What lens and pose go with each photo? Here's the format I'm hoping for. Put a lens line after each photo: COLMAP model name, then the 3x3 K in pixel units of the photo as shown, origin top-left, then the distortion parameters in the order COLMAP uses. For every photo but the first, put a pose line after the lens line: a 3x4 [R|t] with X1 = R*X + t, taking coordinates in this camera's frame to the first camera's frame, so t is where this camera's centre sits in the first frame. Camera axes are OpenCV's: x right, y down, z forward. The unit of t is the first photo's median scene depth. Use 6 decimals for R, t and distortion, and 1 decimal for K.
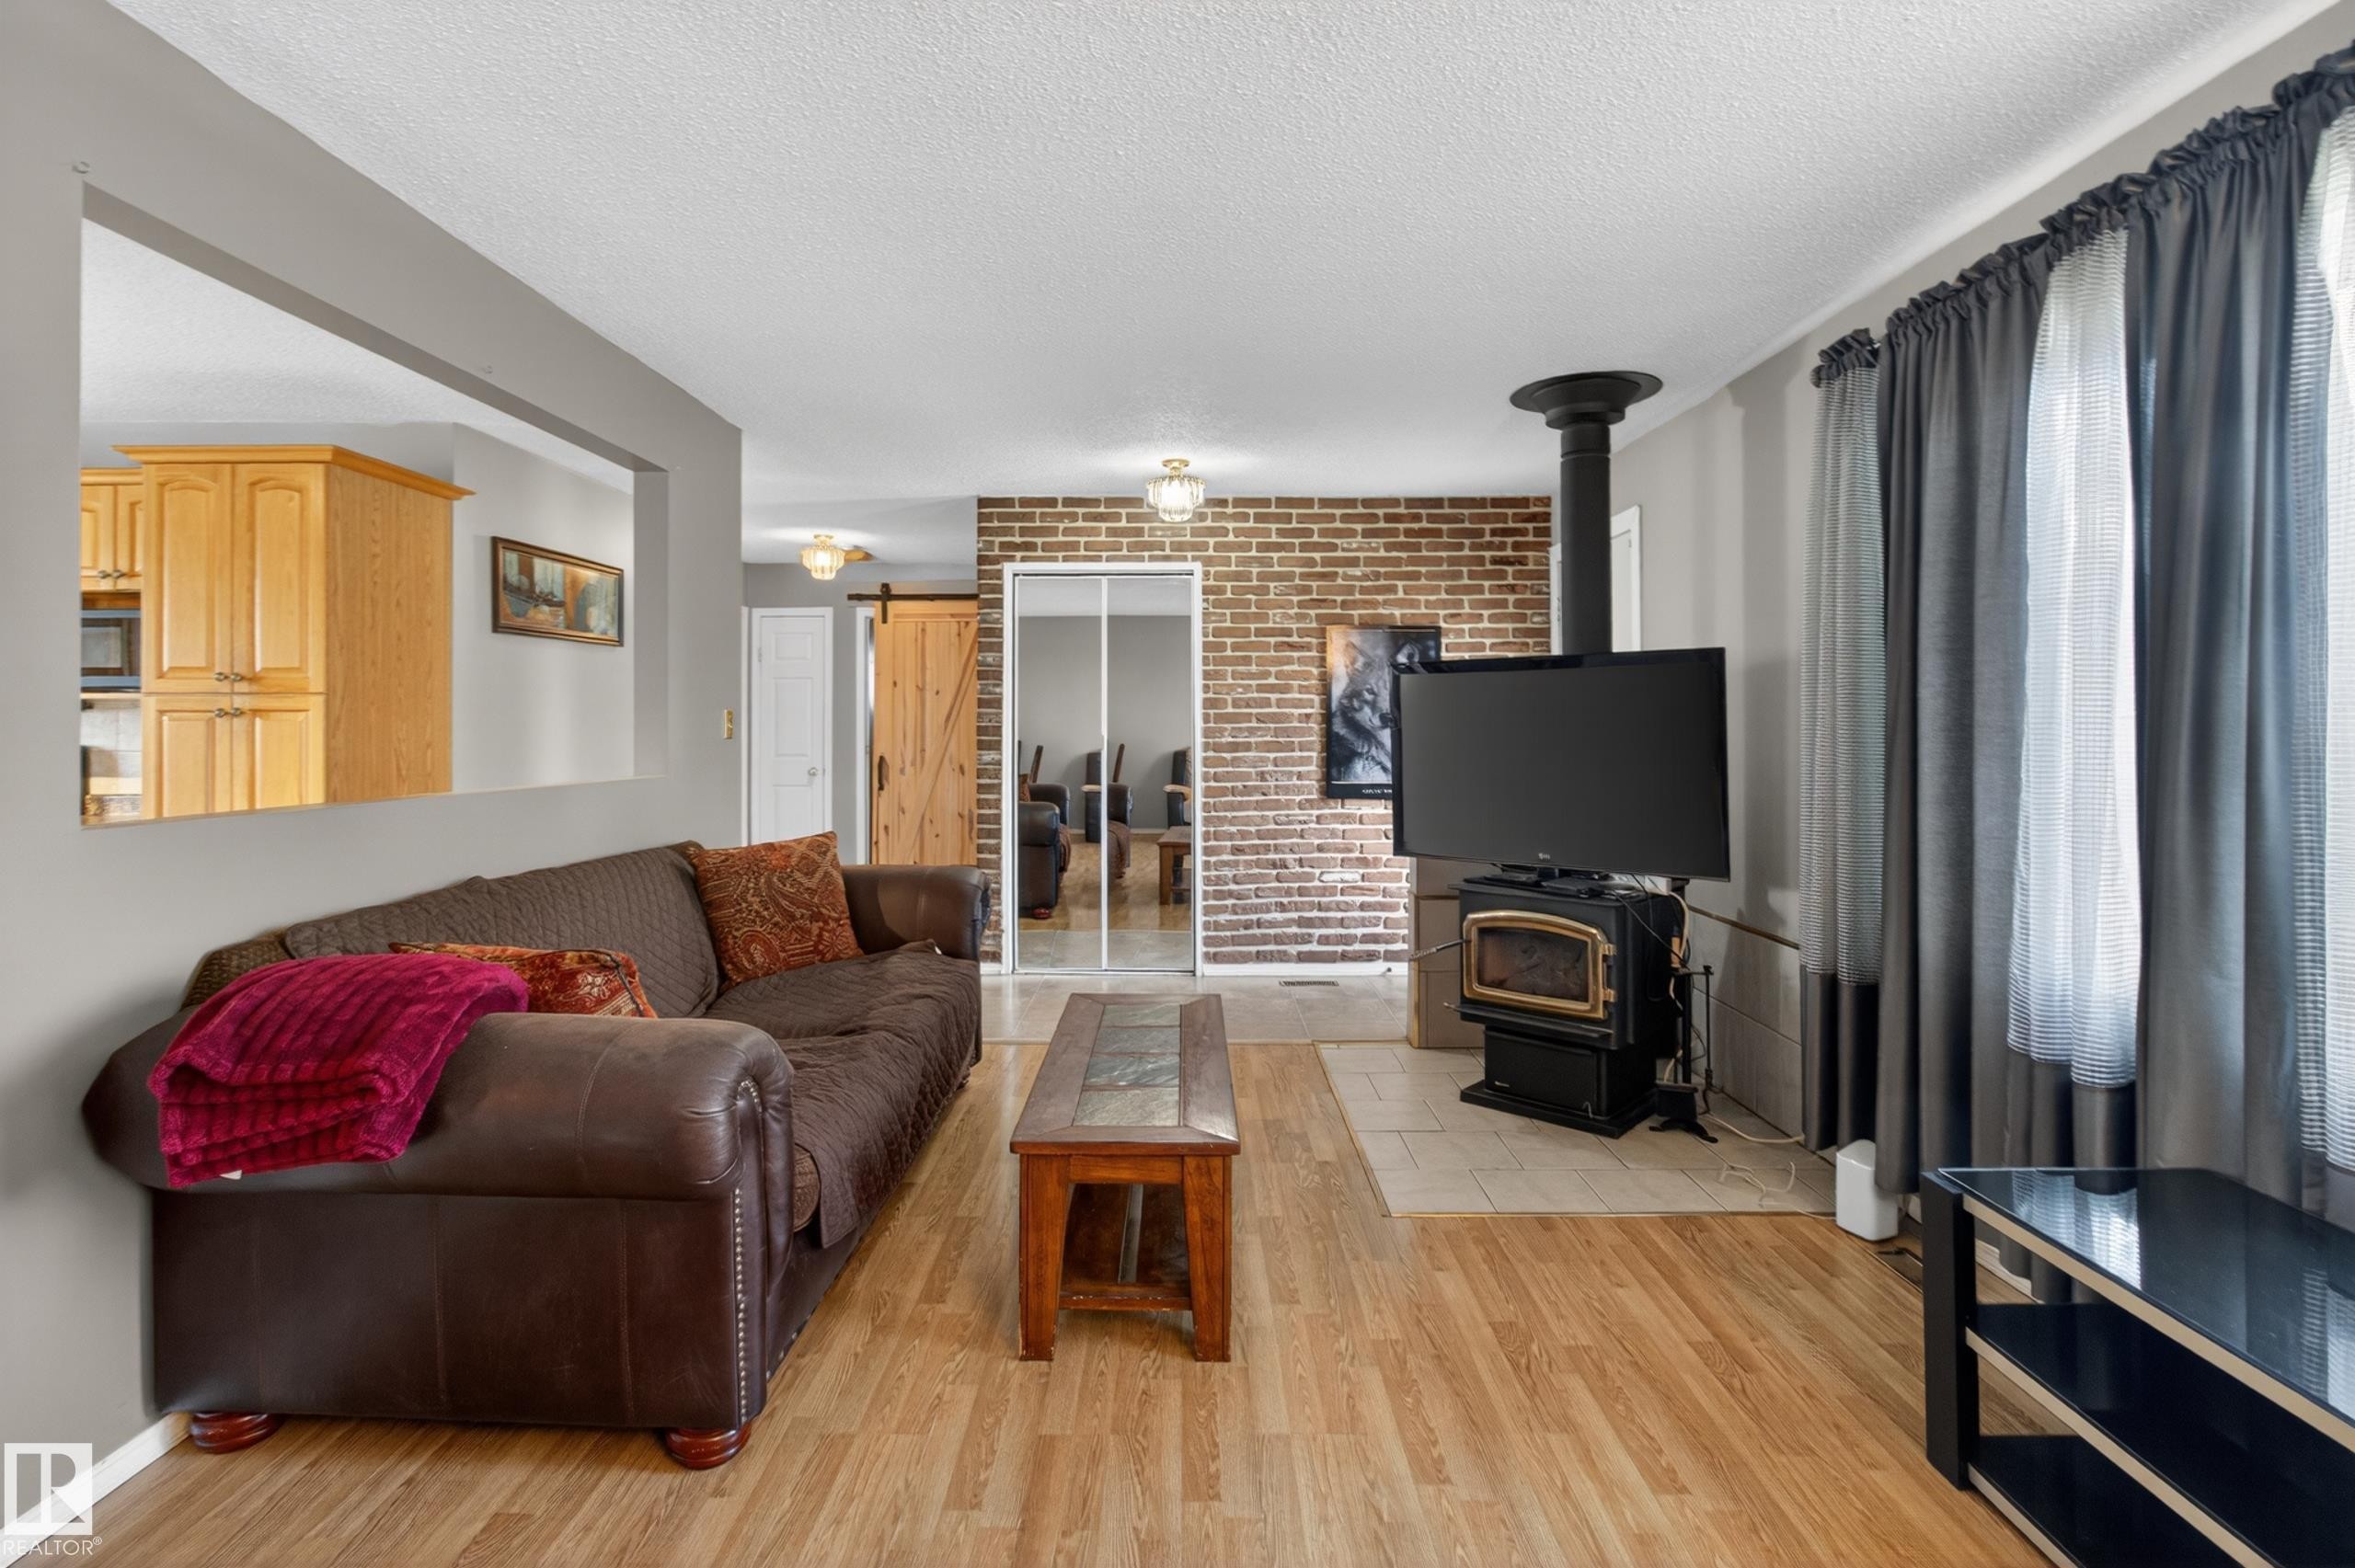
lens RADIAL K [[1102.4, 0, 1225.8], [0, 1102.4, 721.0], [0, 0, 1]] dist [-0.012441, 0.005134]
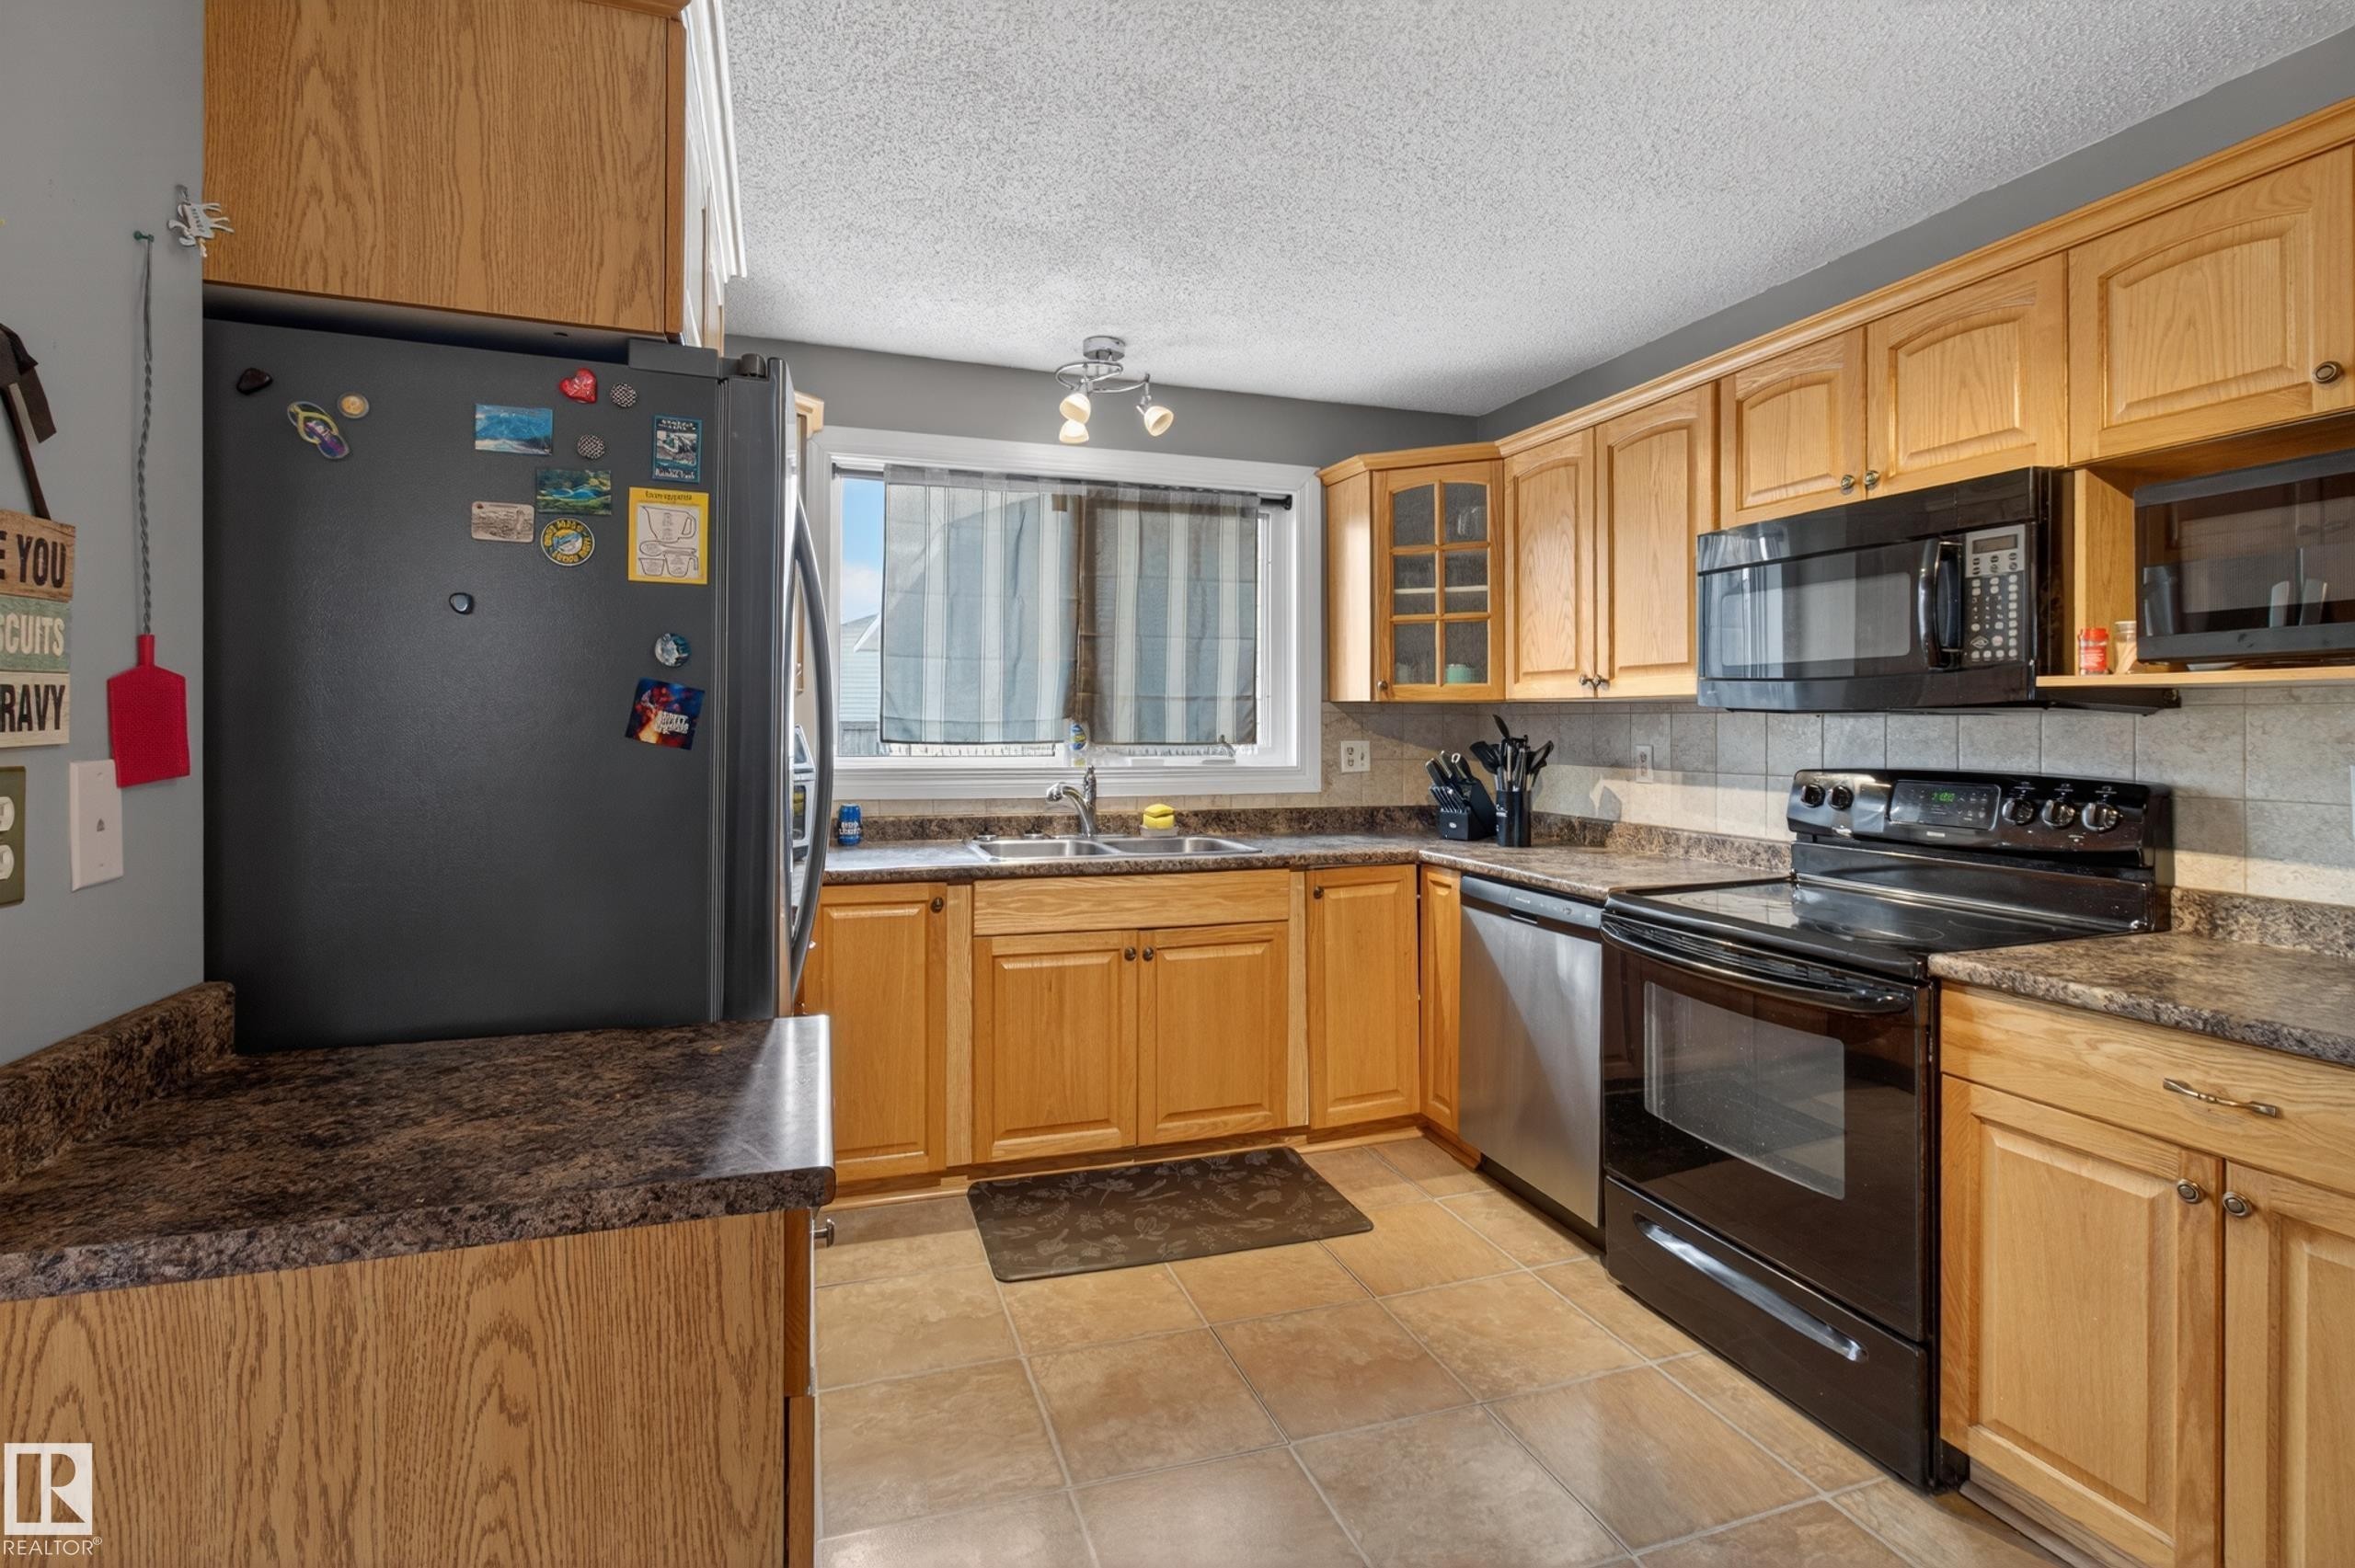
lens RADIAL K [[1102.4, 0, 1163.0], [0, 1102.4, 719.3], [0, 0, 1]] dist [-0.012441, 0.005134]
pose [[0.312161, -0.002529, -0.950026, -0.557325], [0.002901, 0.999994, -0.001709, -0.004548], [0.950025, -0.002223, 0.312166, 0.334513]]
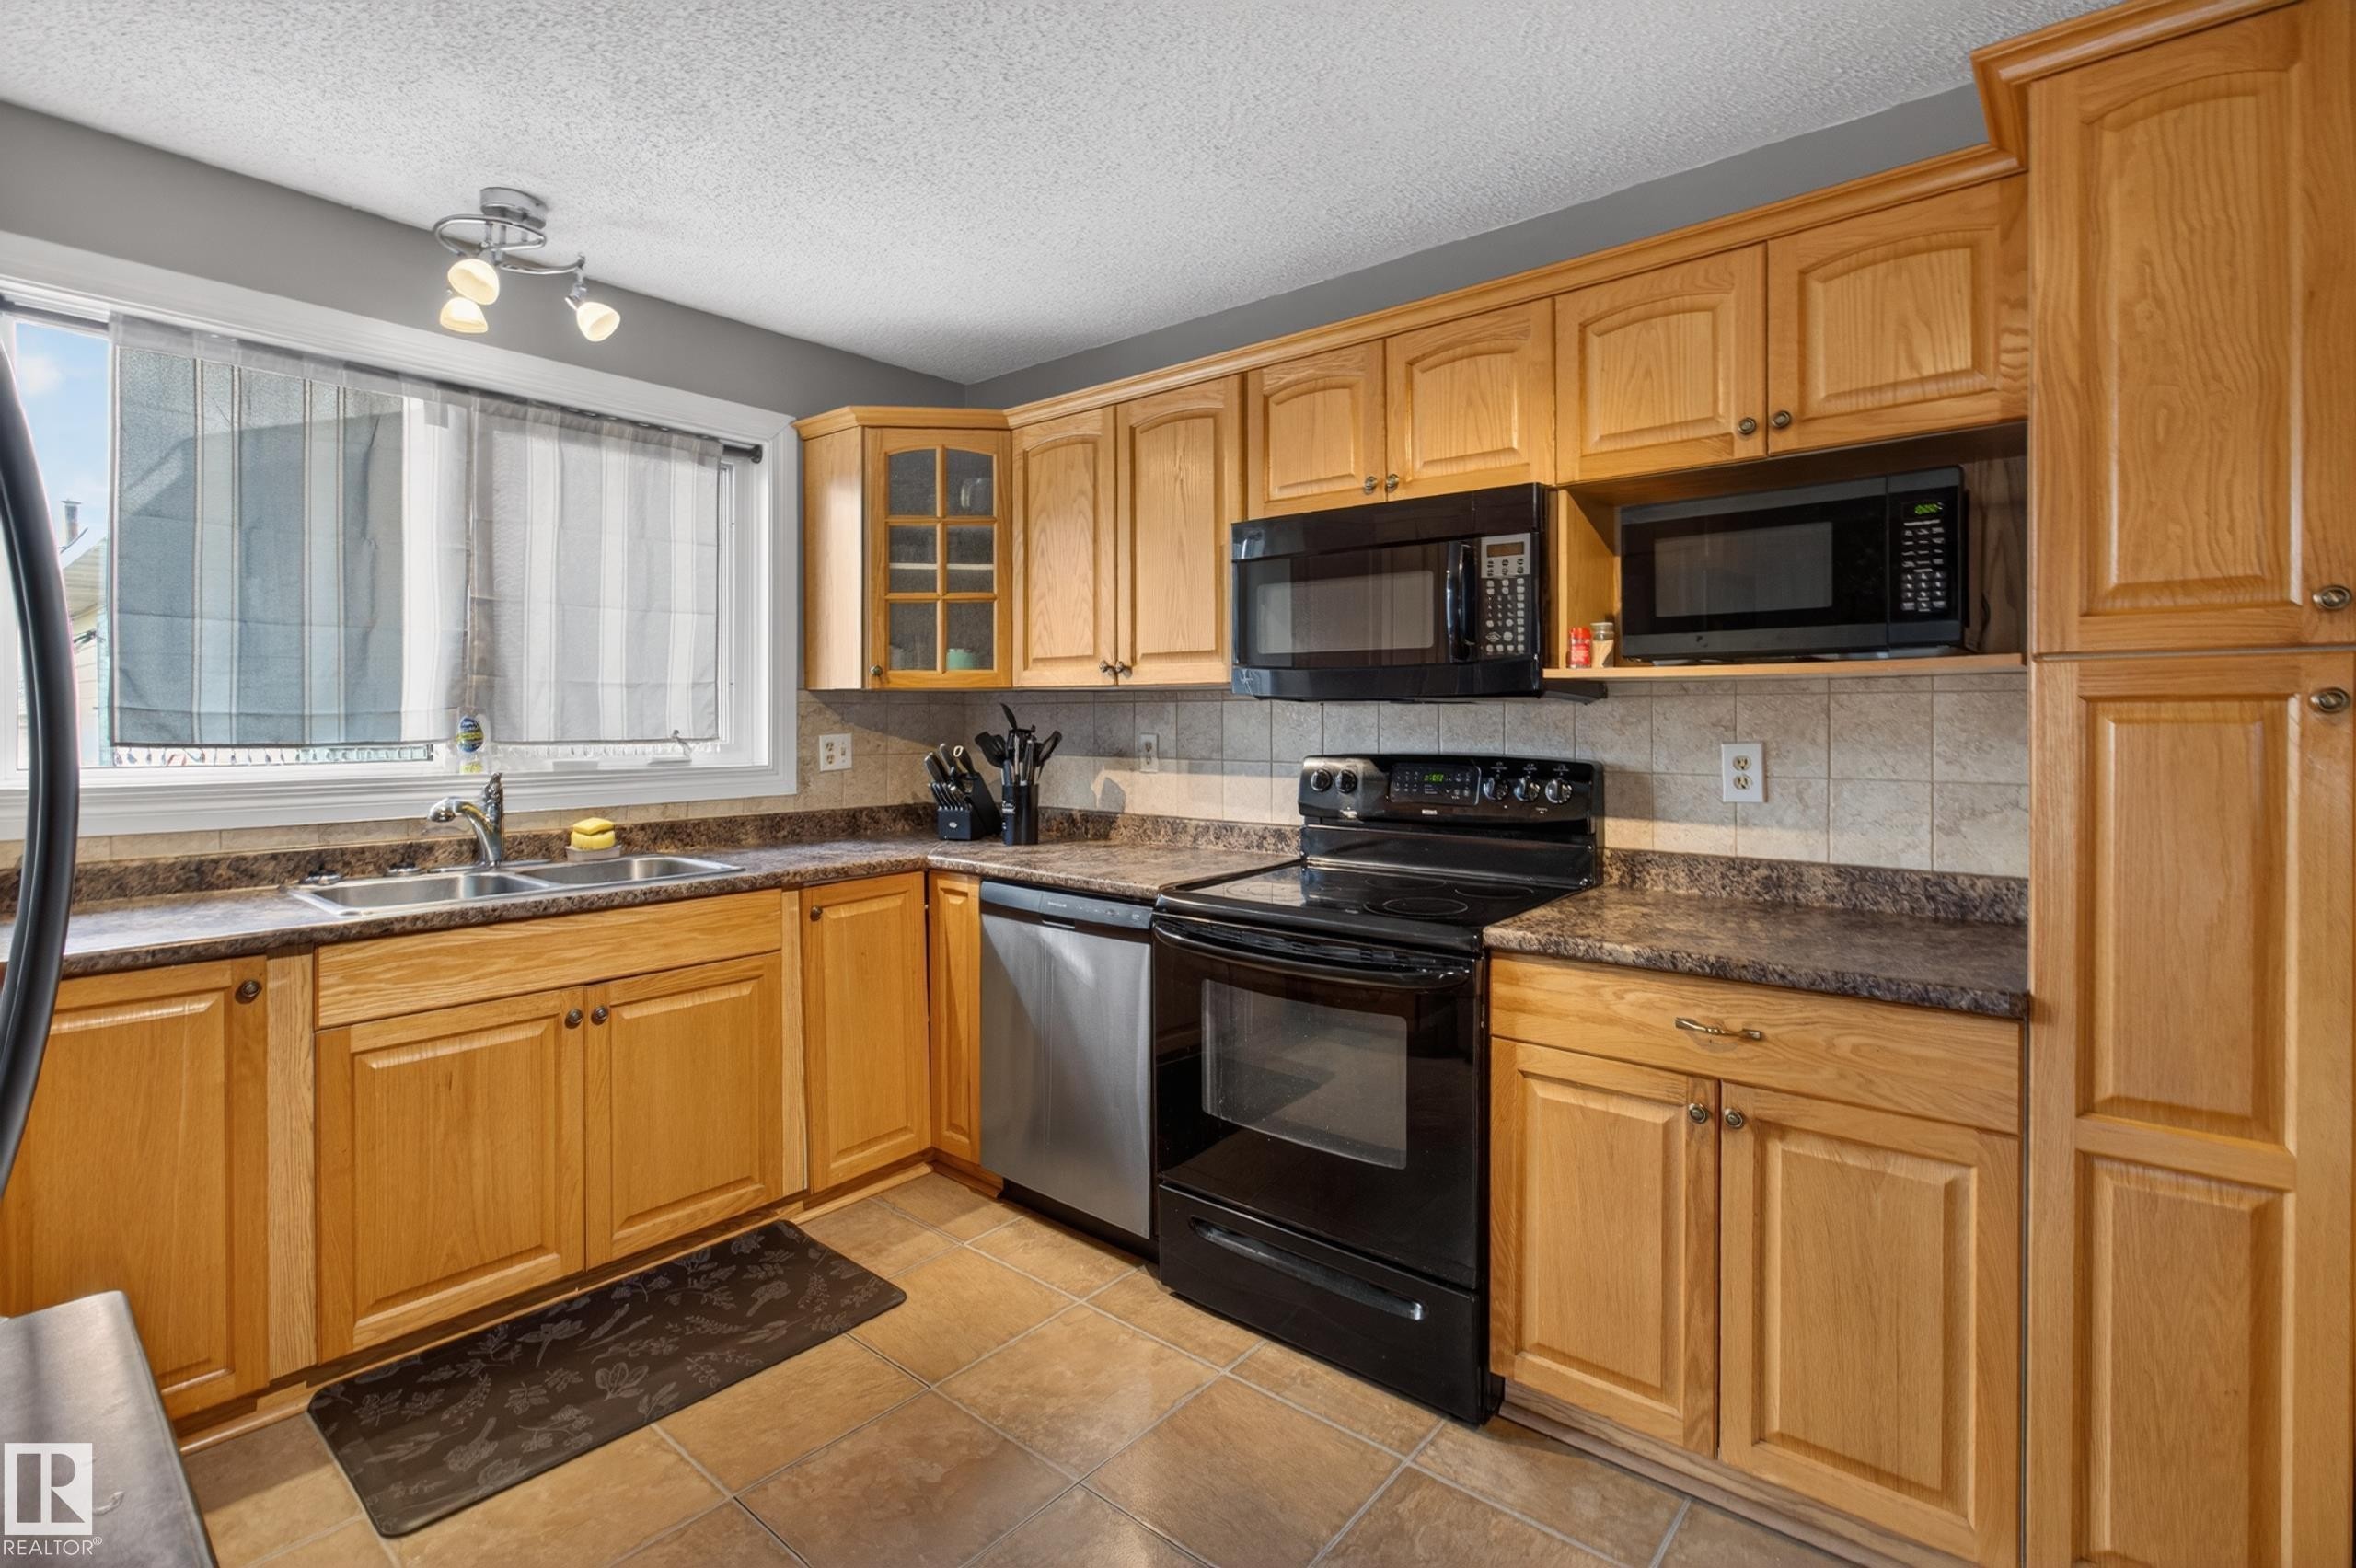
lens RADIAL K [[1102.9, 0, 1175.8], [0, 1102.9, 723.4], [0, 0, 1]] dist [-0.012441, 0.005134]
pose [[0.763021, 0.004206, -0.646361, -0.645566], [0.004823, 0.999914, 0.012200, -0.004211], [0.646356, -0.012426, 0.762935, 0.322642]]
